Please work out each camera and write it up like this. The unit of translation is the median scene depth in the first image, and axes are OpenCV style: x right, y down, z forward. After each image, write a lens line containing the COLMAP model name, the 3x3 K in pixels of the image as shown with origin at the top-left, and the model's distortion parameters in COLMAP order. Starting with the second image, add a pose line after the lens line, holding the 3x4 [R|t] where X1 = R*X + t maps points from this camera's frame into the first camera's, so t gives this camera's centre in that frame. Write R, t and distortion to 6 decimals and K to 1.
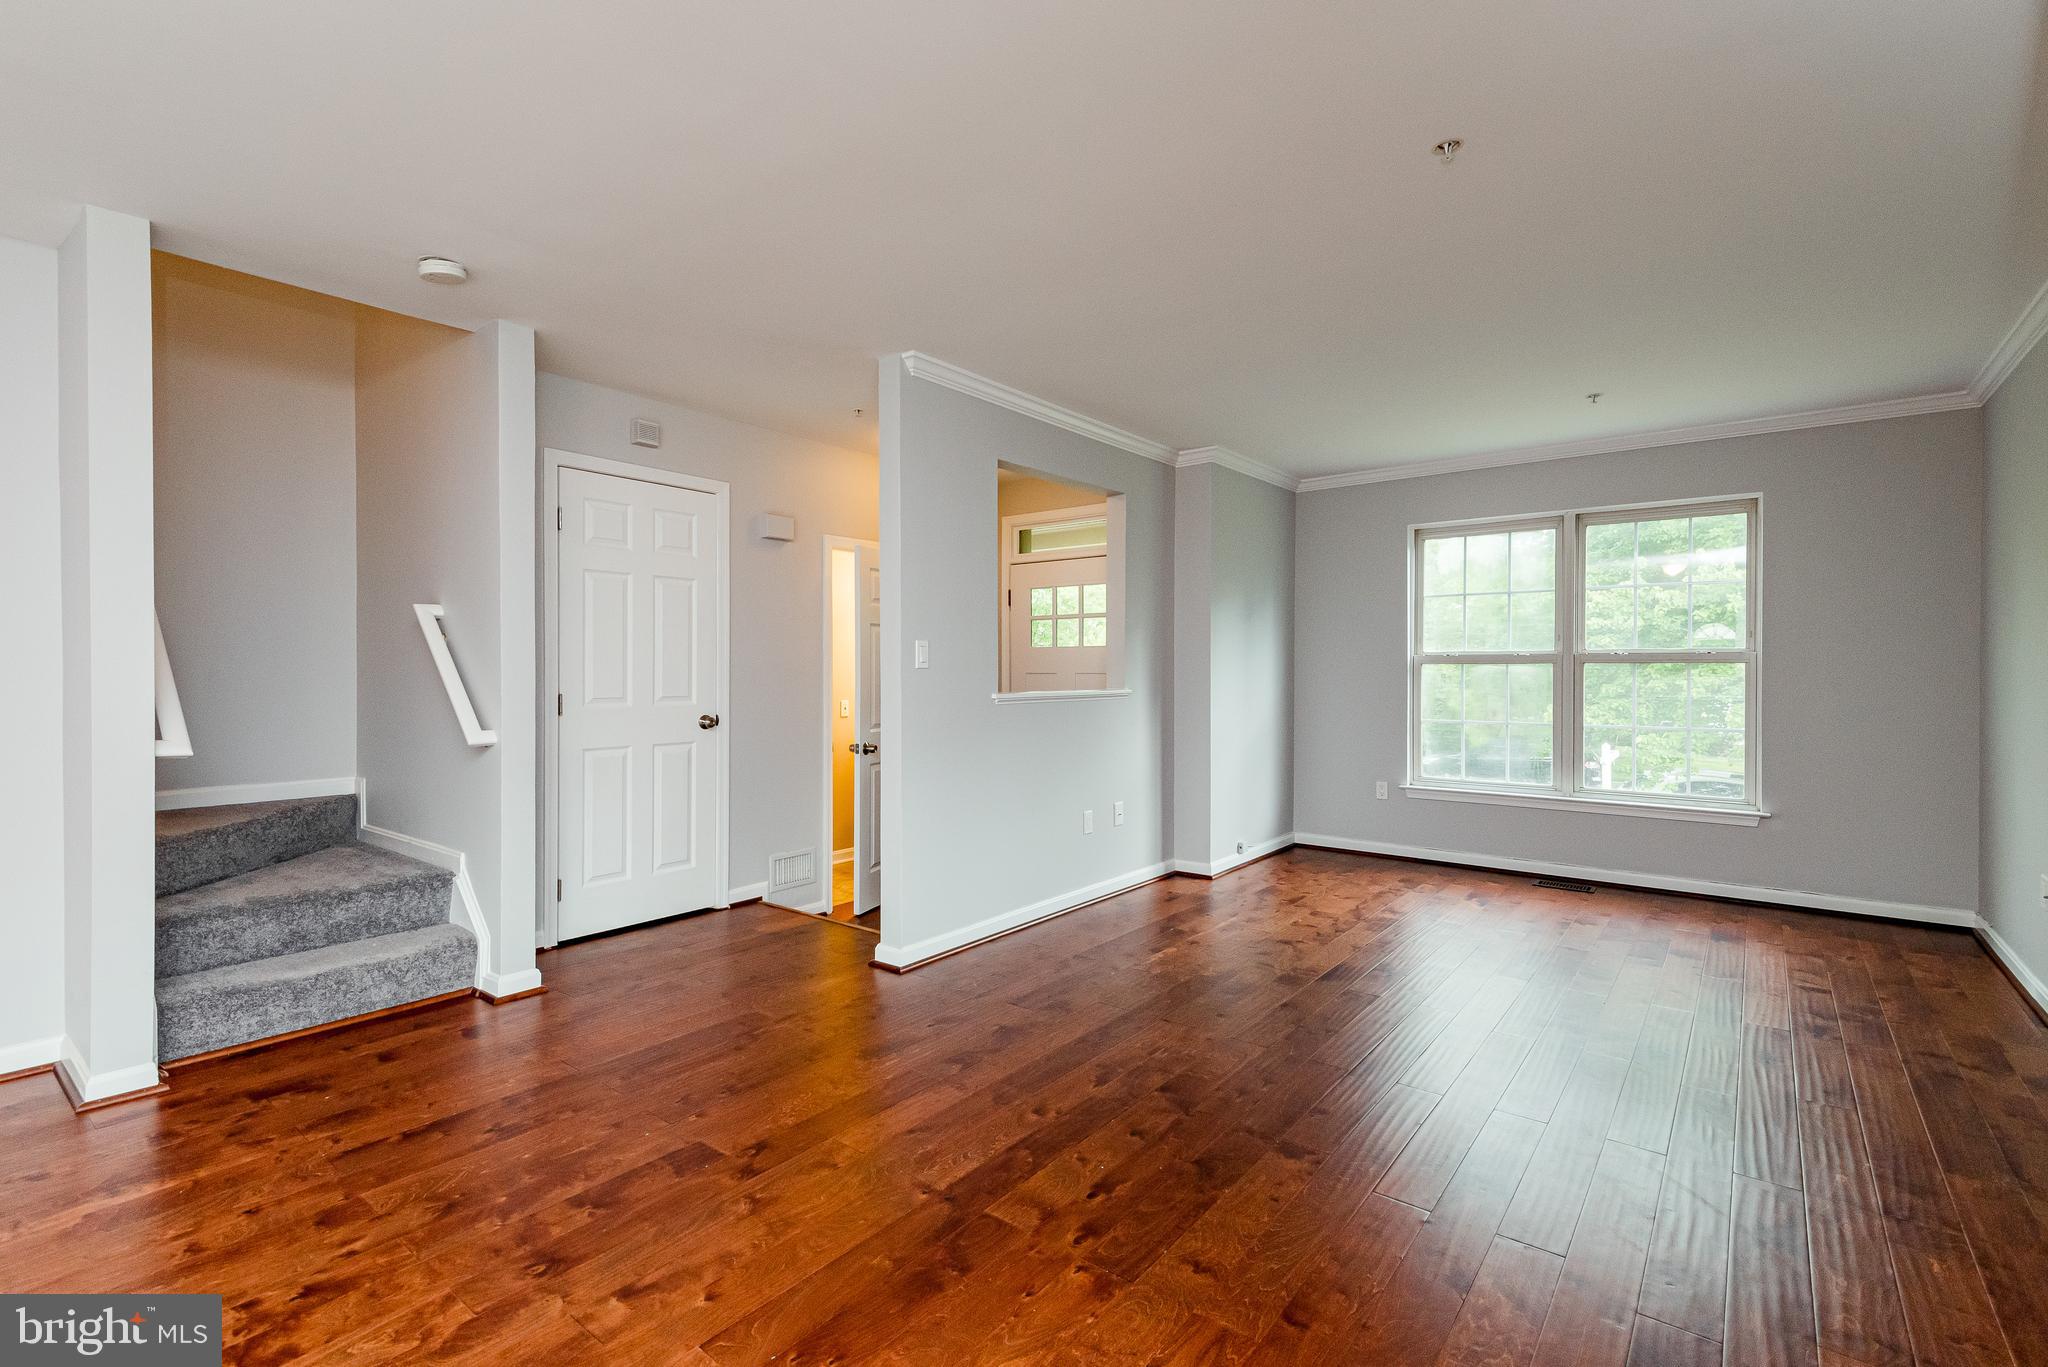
lens RADIAL K [[923.7, 0, 1024.0], [0, 923.7, 683.5], [0, 0, 1]] dist [0.035620, -0.020162]
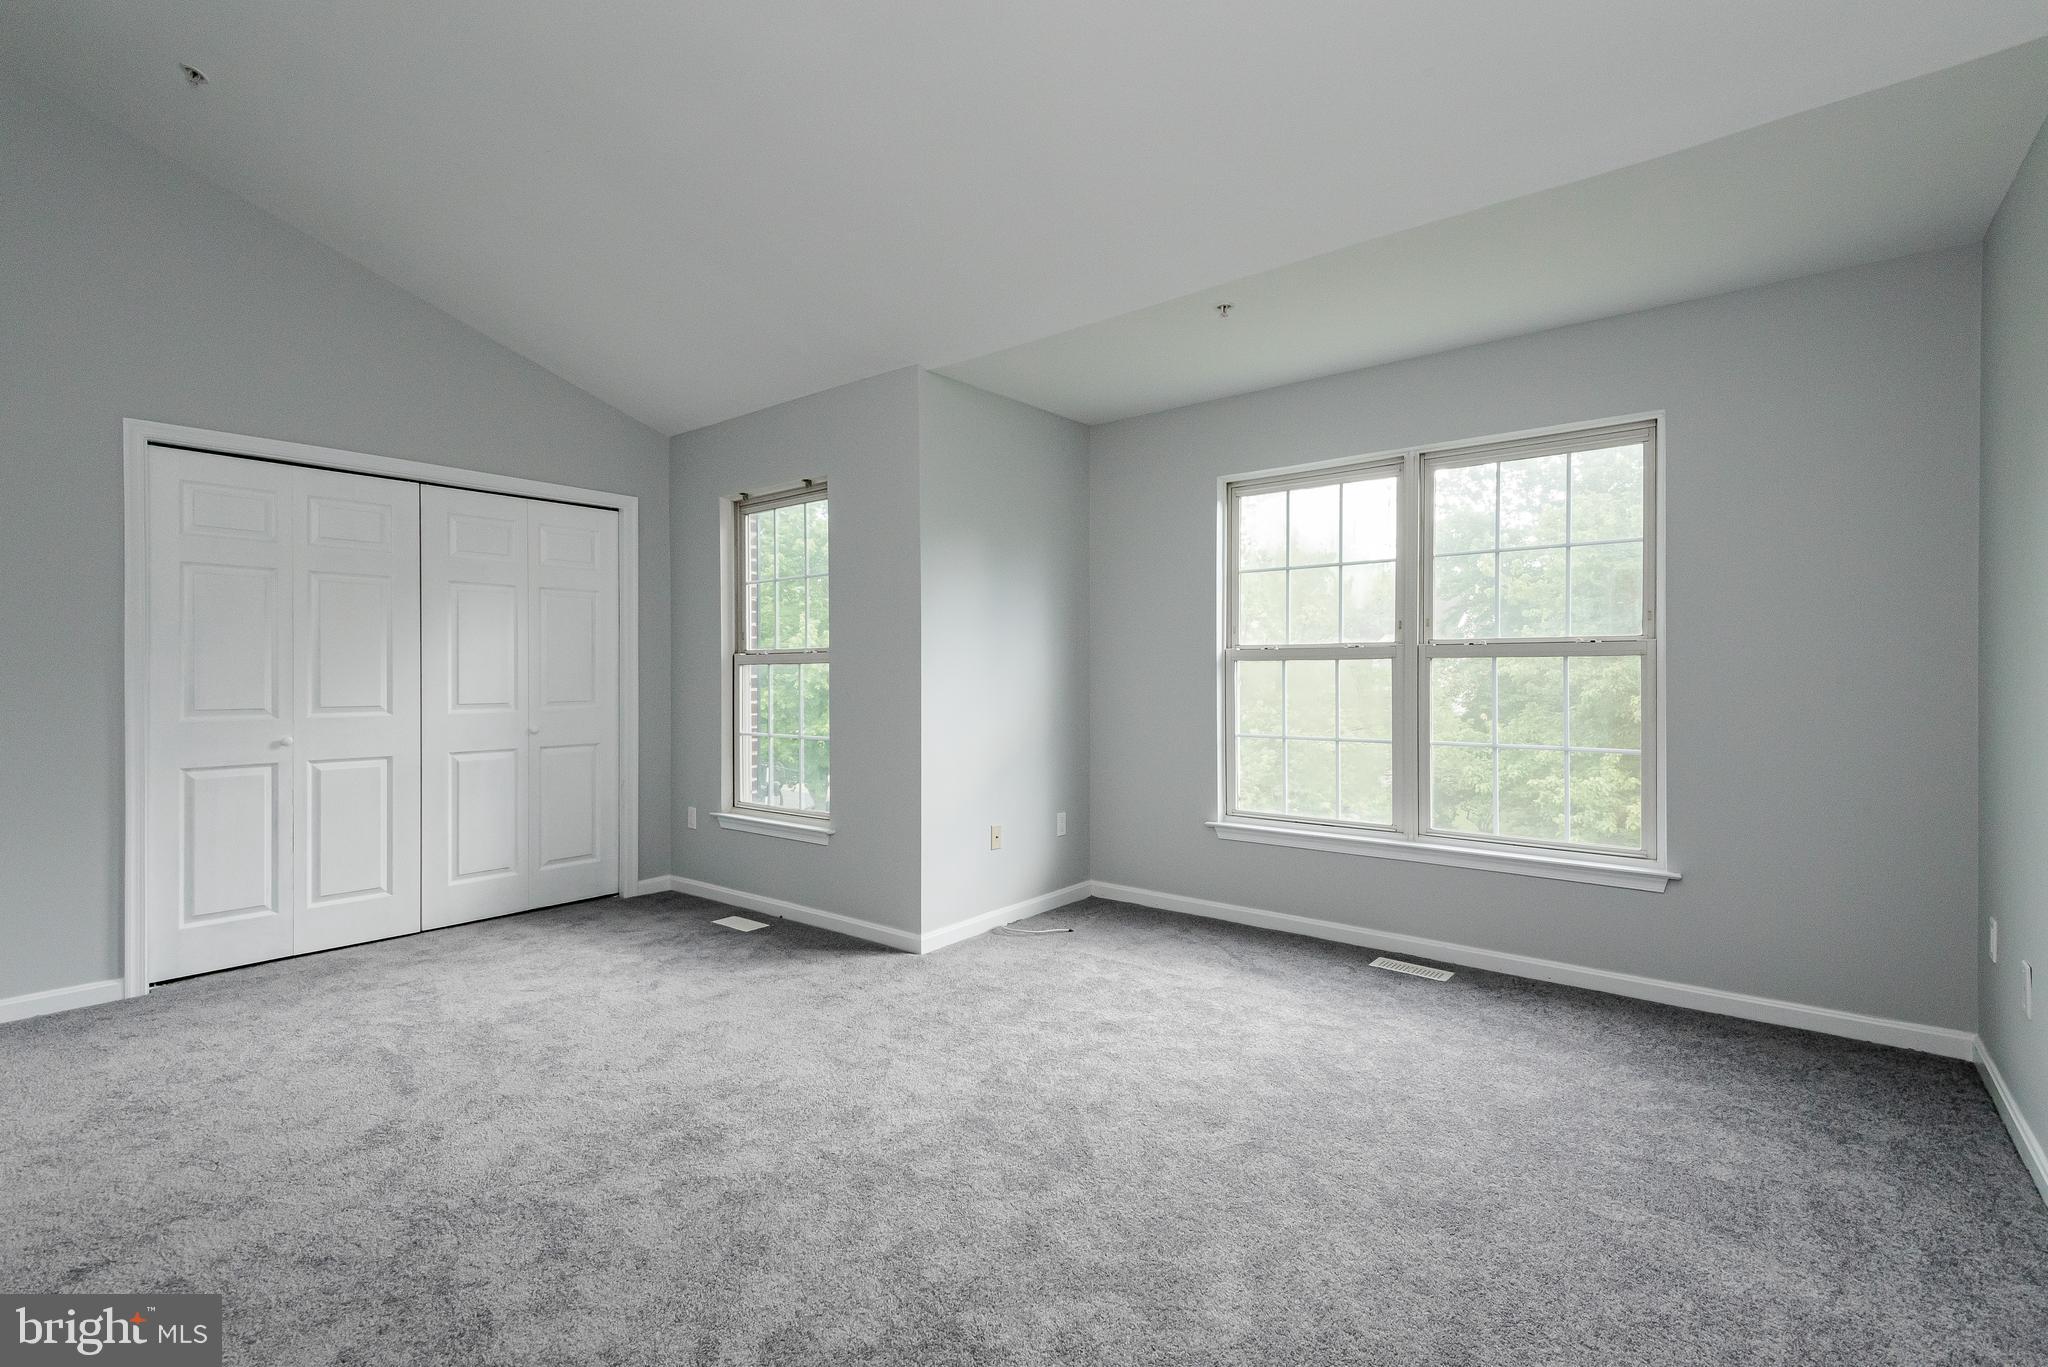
lens RADIAL K [[923.7, 0, 1024.0], [0, 923.7, 683.5], [0, 0, 1]] dist [0.035620, -0.020162]
pose [[0.999991, -0.002208, -0.003751, 0.315828], [0.002179, 0.999968, -0.007754, 0.003741], [0.003768, 0.007745, 0.999963, 0.303720]]
